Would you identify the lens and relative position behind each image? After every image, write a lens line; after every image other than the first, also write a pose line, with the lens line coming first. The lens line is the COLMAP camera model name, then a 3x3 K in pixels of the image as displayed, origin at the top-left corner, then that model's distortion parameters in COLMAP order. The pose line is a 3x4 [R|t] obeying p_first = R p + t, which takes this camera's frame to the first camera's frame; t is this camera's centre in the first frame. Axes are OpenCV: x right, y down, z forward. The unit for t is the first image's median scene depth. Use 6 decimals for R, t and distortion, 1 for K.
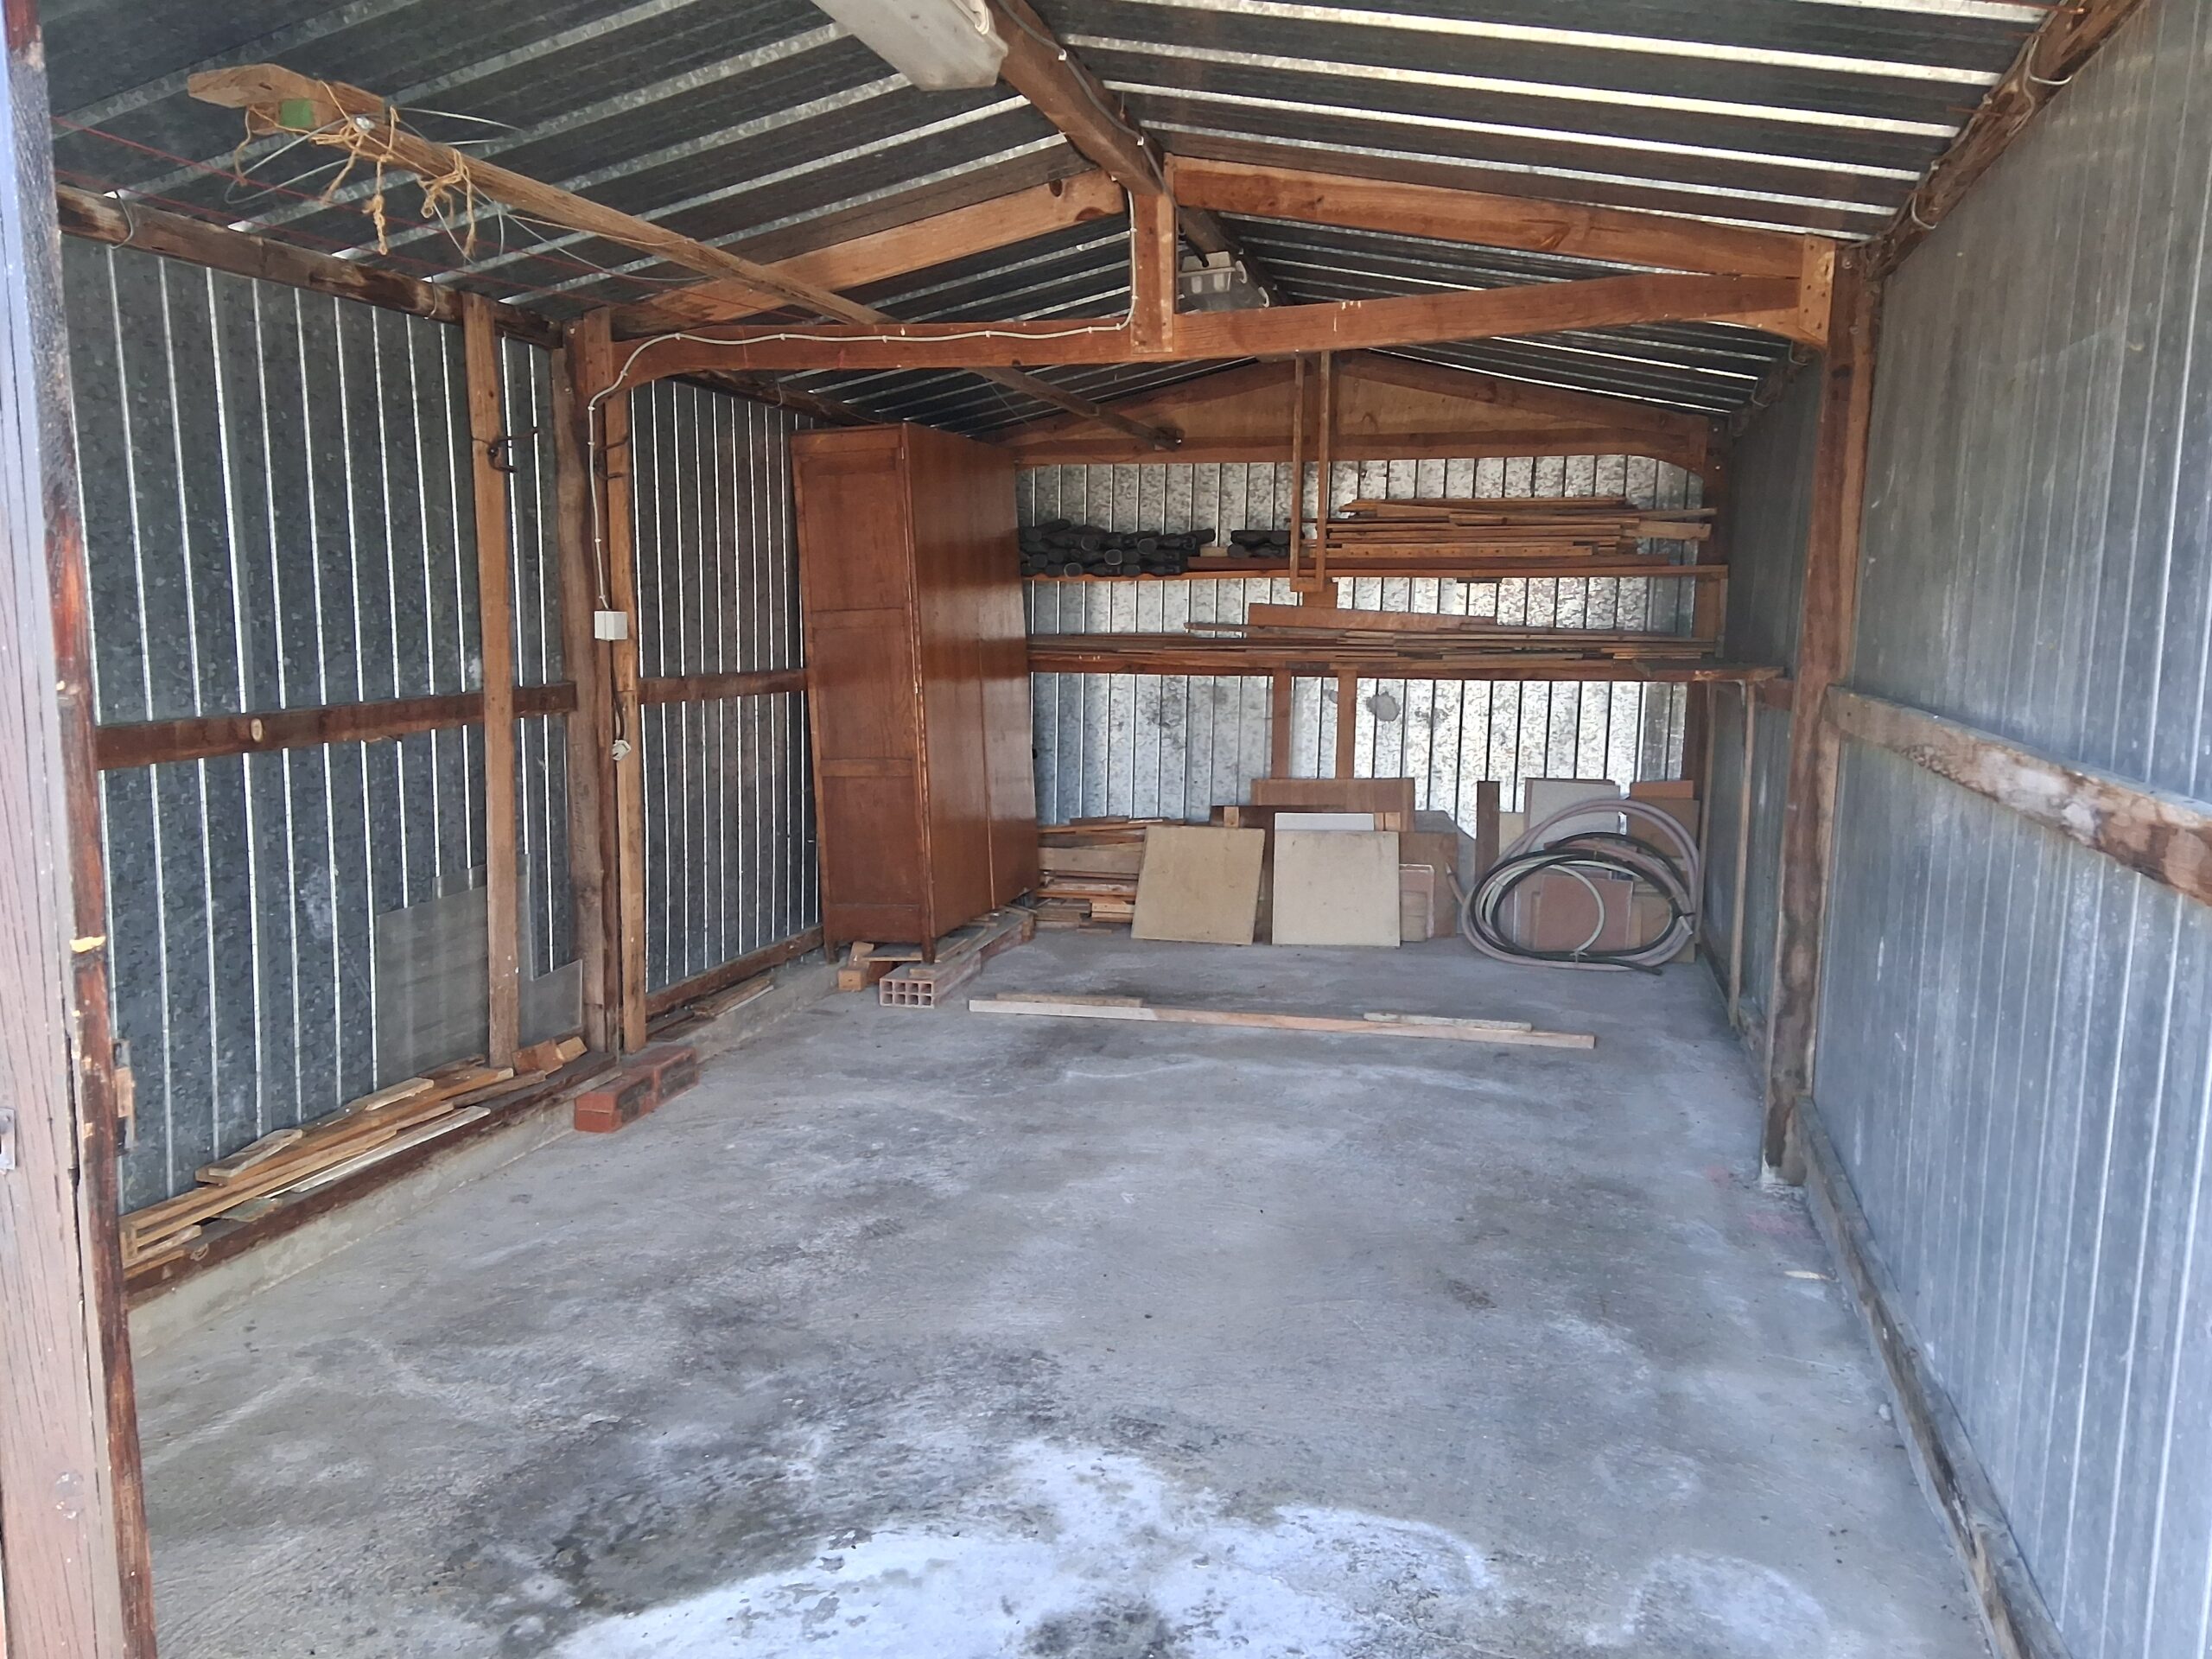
lens RADIAL K [[1649.3, 0, 1098.1], [0, 1649.3, 841.1], [0, 0, 1]] dist [0.124961, -0.192425]
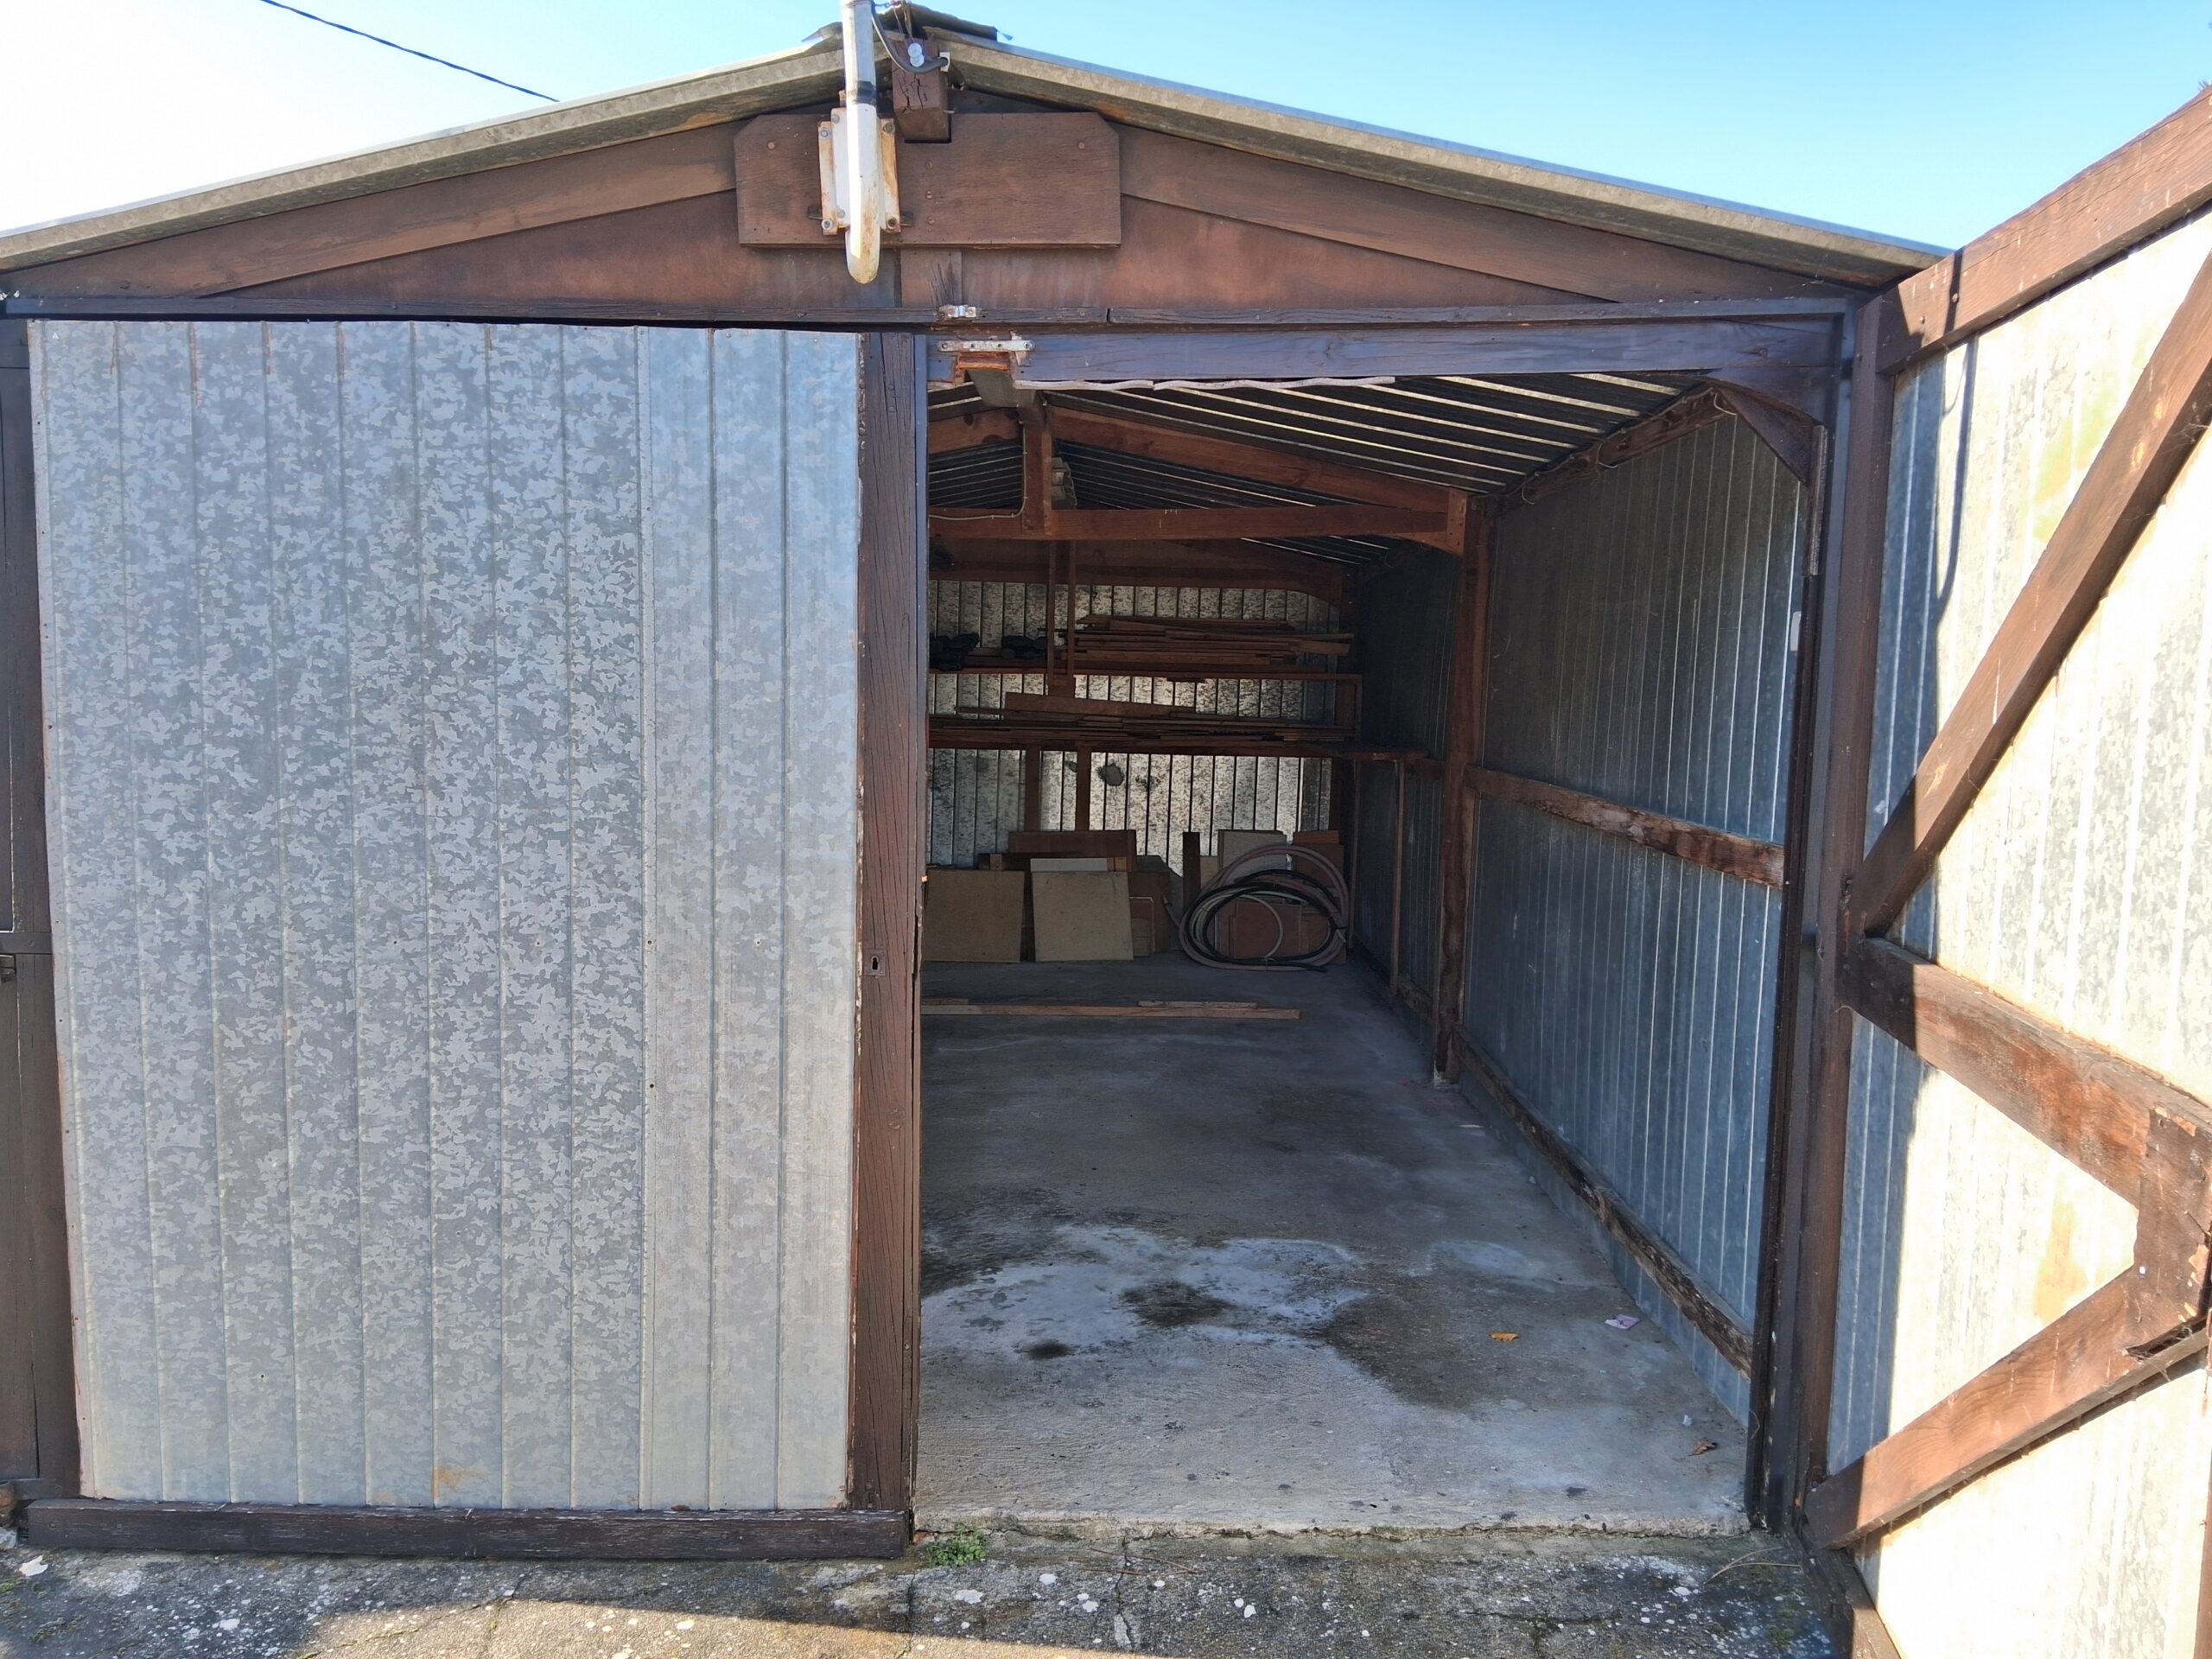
lens RADIAL K [[1649.3, 0, 1098.1], [0, 1649.3, 841.1], [0, 0, 1]] dist [0.124961, -0.192425]
pose [[0.967120, -0.008124, 0.254189, -0.172426], [0.017994, 0.999171, -0.036530, 0.017664], [-0.253681, 0.039903, 0.966464, -0.244534]]
